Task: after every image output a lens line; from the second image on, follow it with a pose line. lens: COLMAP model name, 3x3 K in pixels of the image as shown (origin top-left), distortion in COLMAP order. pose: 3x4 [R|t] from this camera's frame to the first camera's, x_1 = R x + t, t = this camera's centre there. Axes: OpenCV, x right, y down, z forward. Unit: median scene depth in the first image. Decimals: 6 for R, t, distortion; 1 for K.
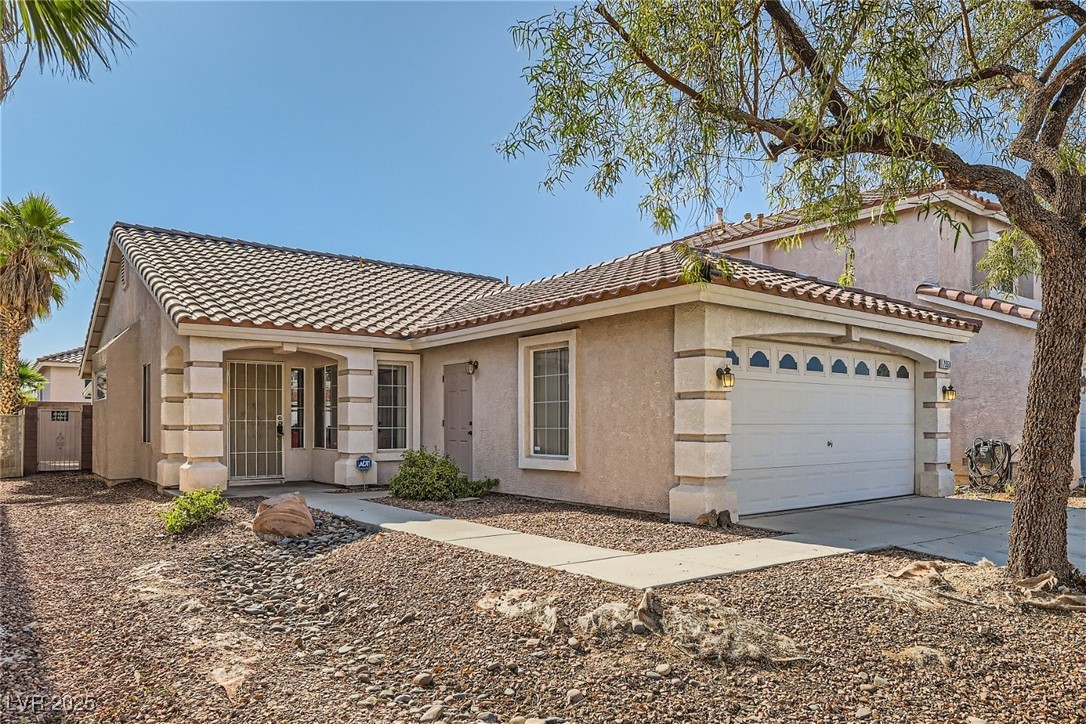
lens RADIAL K [[706.7, 0, 542.0], [0, 706.7, 410.3], [0, 0, 1]] dist [0.010503, -0.000011]
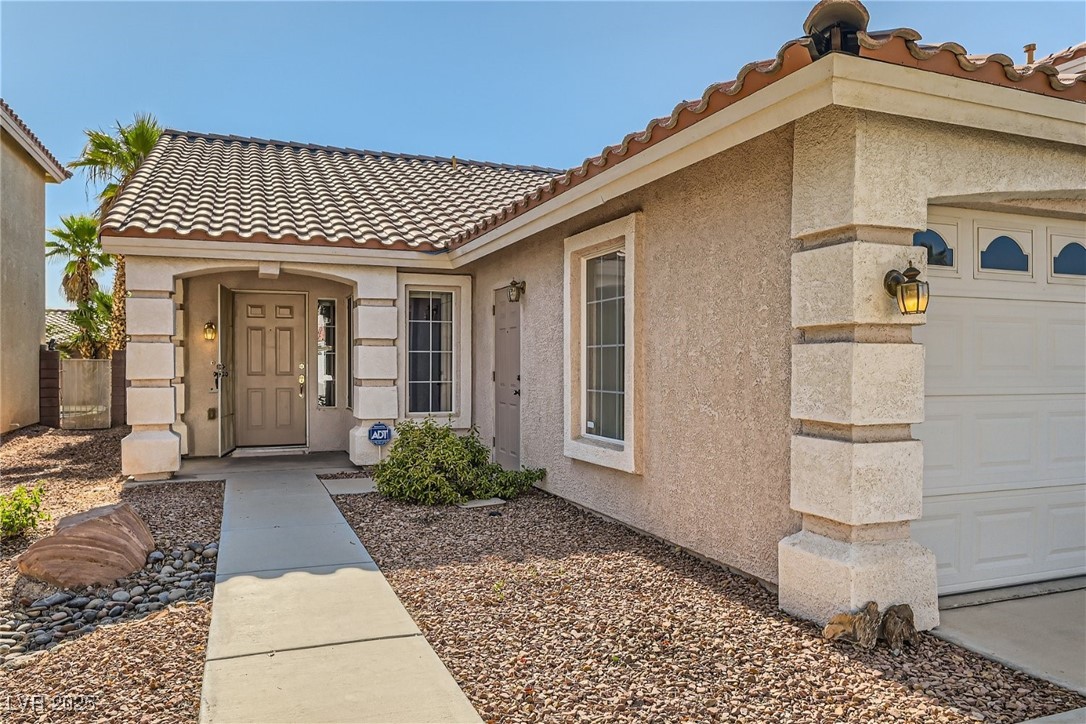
lens RADIAL K [[792.8, 0, 546.7], [0, 792.8, 368.0], [0, 0, 1]] dist [0.000916, -0.009068]
pose [[0.967216, 0.003224, -0.253936, 0.146990], [0.002819, 0.999722, 0.023429, -0.010474], [0.253941, -0.023377, 0.966937, 0.415369]]
